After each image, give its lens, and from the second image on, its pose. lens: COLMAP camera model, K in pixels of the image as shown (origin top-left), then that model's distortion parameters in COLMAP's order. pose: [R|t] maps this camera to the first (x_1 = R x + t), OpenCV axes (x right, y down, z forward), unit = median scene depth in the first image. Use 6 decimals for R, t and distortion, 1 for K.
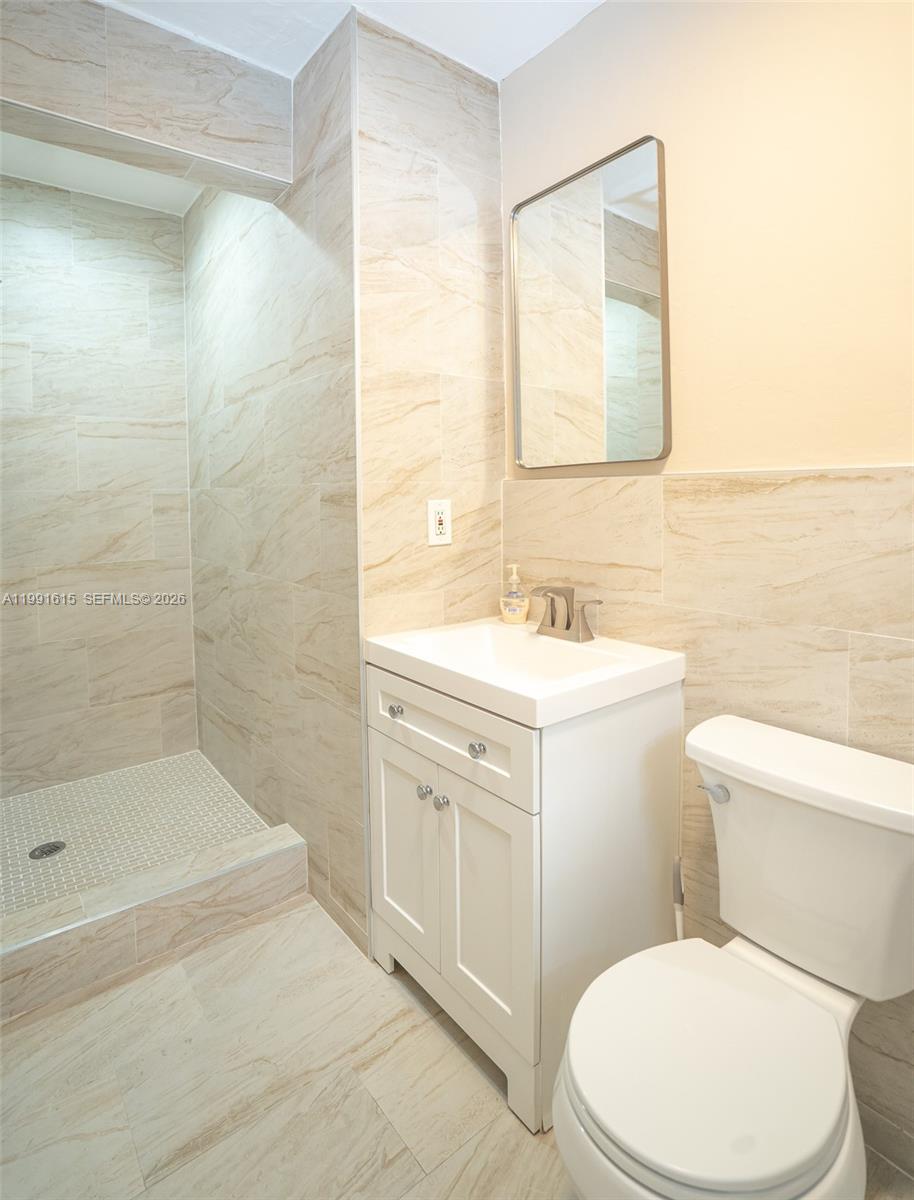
lens RADIAL K [[617.6, 0, 457.0], [0, 617.6, 600.0], [0, 0, 1]] dist [-0.063023, 0.014708]
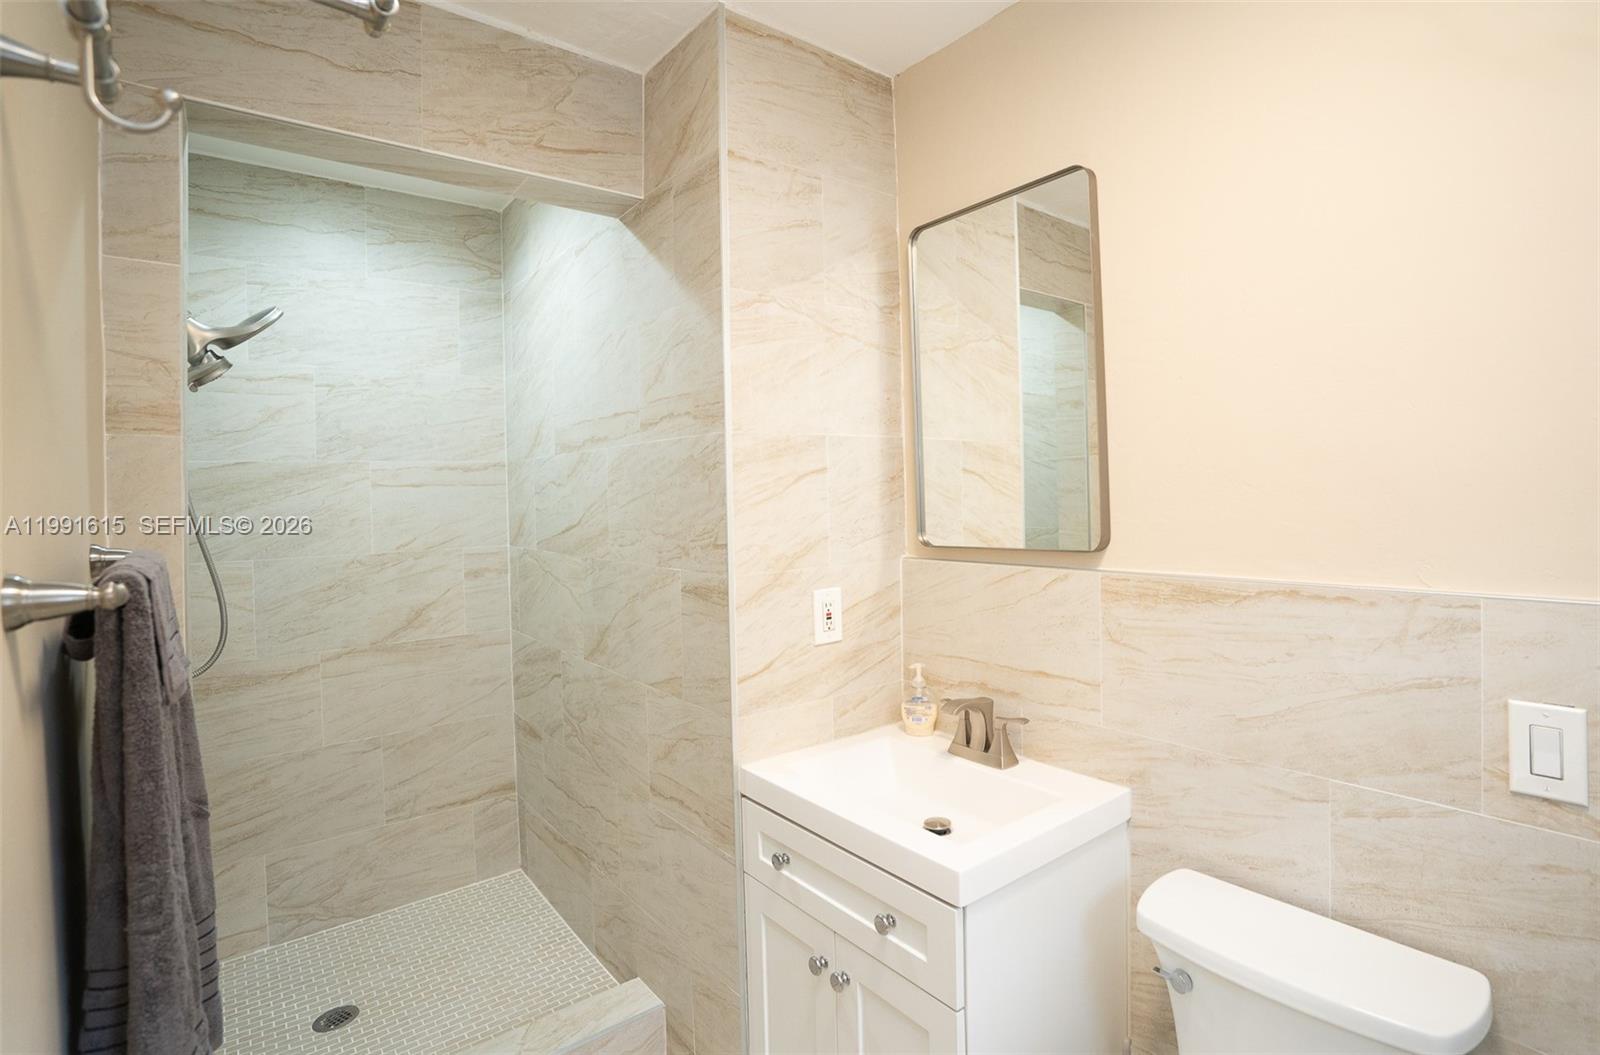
lens RADIAL K [[781.0, 0, 812.4], [0, 781.0, 487.8], [0, 0, 1]] dist [-0.062618, 0.016055]
pose [[0.999787, -0.009236, 0.018467, -0.066337], [0.010129, 0.998754, -0.048866, -0.246114], [-0.017993, 0.049042, 0.998635, -0.044304]]
